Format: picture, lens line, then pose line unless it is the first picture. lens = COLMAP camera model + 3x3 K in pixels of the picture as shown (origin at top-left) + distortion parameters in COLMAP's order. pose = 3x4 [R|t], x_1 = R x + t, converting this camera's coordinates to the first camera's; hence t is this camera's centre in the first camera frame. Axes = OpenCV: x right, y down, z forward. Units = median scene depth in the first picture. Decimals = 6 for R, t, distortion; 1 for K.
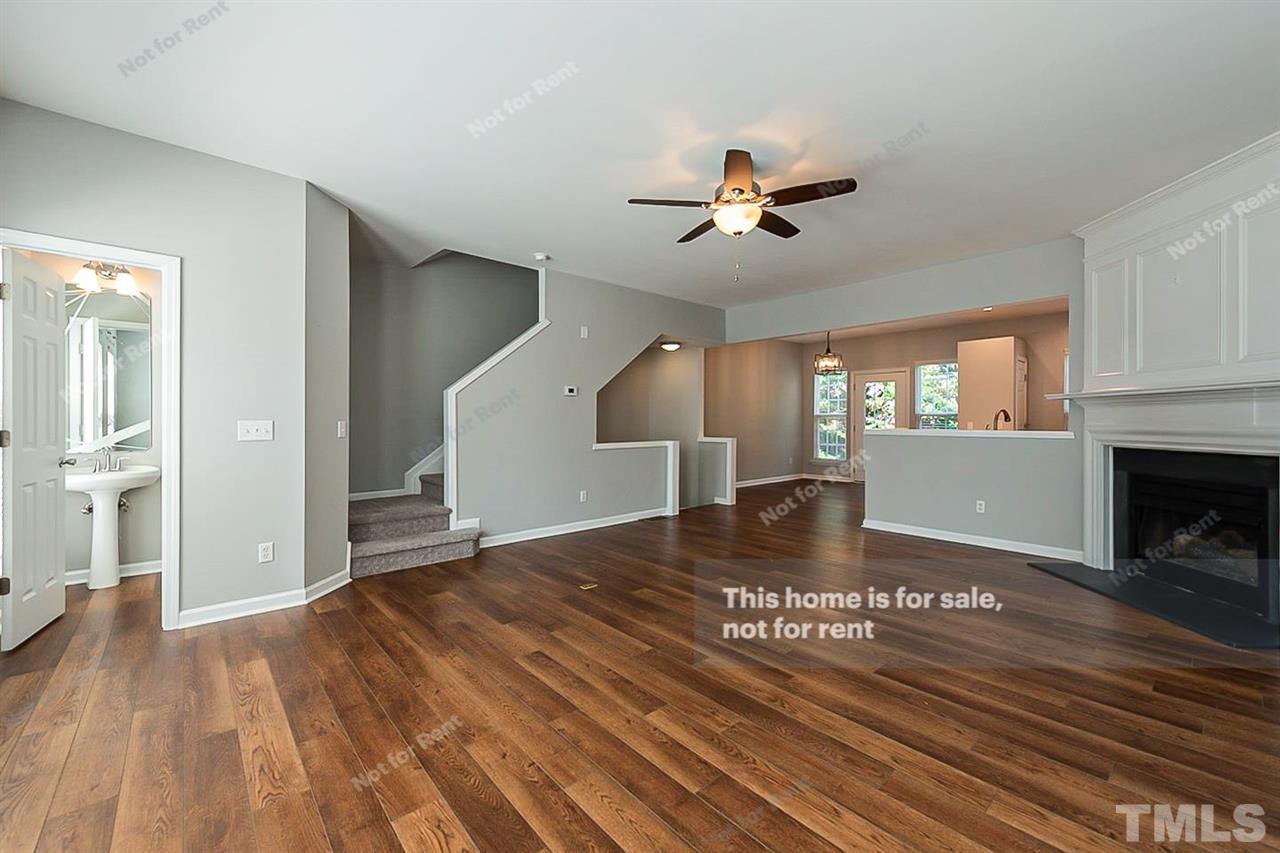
lens RADIAL K [[504.4, 0, 644.3], [0, 504.4, 420.9], [0, 0, 1]] dist [0.010450, -0.002145]
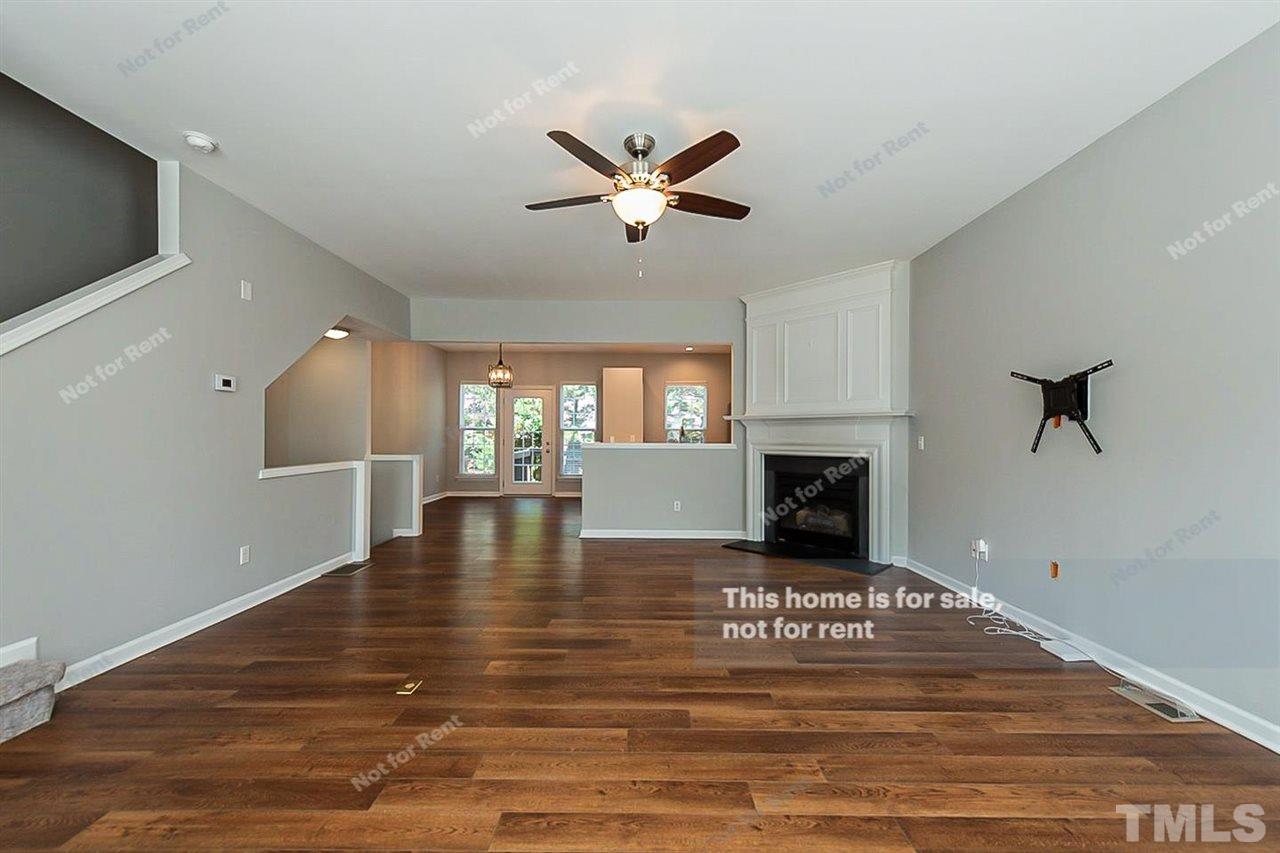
lens RADIAL K [[504.4, 0, 641.4], [0, 504.4, 436.6], [0, 0, 1]] dist [0.010450, -0.002145]
pose [[0.671721, 0.001519, 0.740803, -0.362861], [-0.004746, 0.999986, 0.002253, 0.000336], [-0.740789, -0.005029, 0.671719, 0.312310]]
